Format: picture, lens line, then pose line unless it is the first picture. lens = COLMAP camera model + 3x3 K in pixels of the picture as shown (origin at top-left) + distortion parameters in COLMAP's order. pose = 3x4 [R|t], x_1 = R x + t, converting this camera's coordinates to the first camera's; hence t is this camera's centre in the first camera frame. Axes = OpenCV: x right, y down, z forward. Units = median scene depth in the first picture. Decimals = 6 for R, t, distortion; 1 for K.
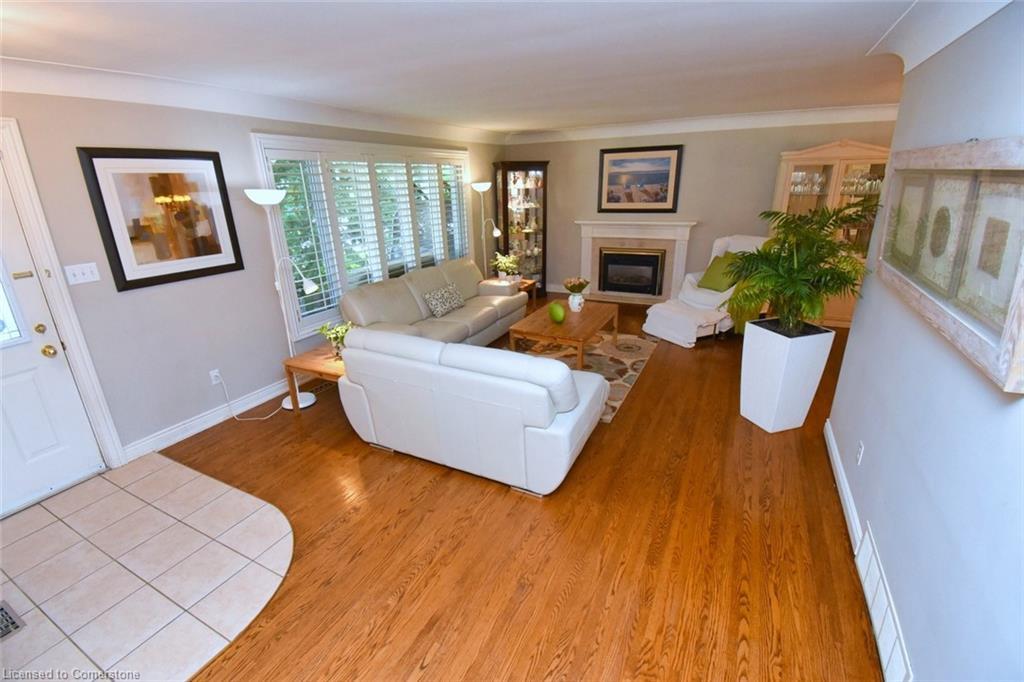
lens RADIAL K [[455.5, 0, 505.9], [0, 455.5, 341.1], [0, 0, 1]] dist [-0.000086, -0.000331]
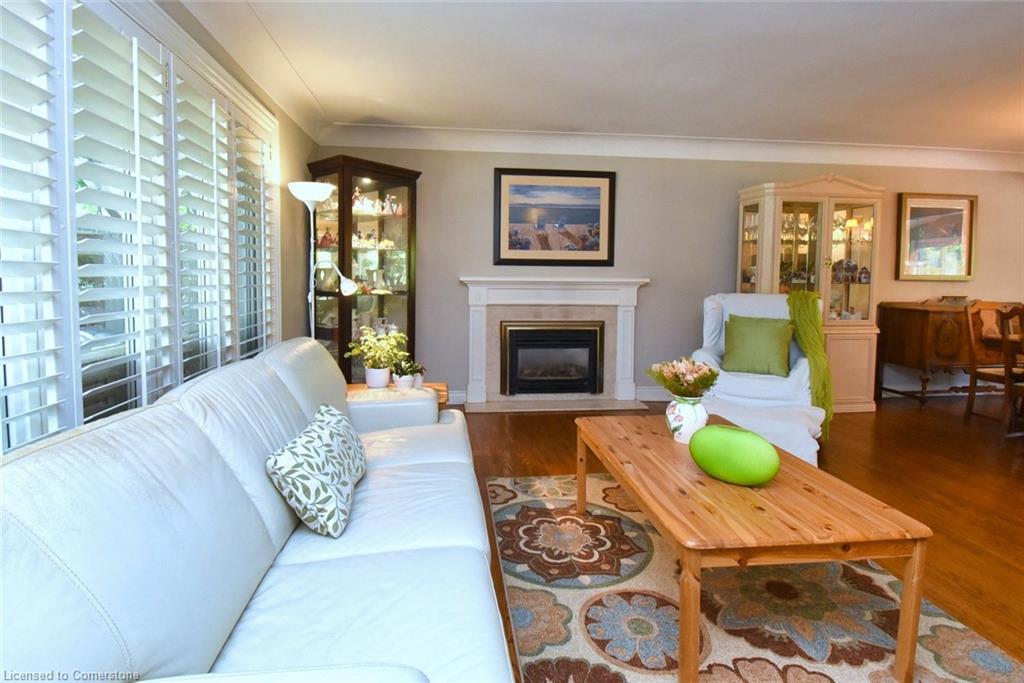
lens RADIAL K [[514.1, 0, 509.2], [0, 514.1, 295.1], [0, 0, 1]] dist [0.001164, -0.000058]
pose [[0.827326, 0.015446, 0.561510, -0.177160], [0.156216, 0.953862, -0.256407, -0.070909], [-0.539563, 0.299849, 0.786741, 0.500225]]
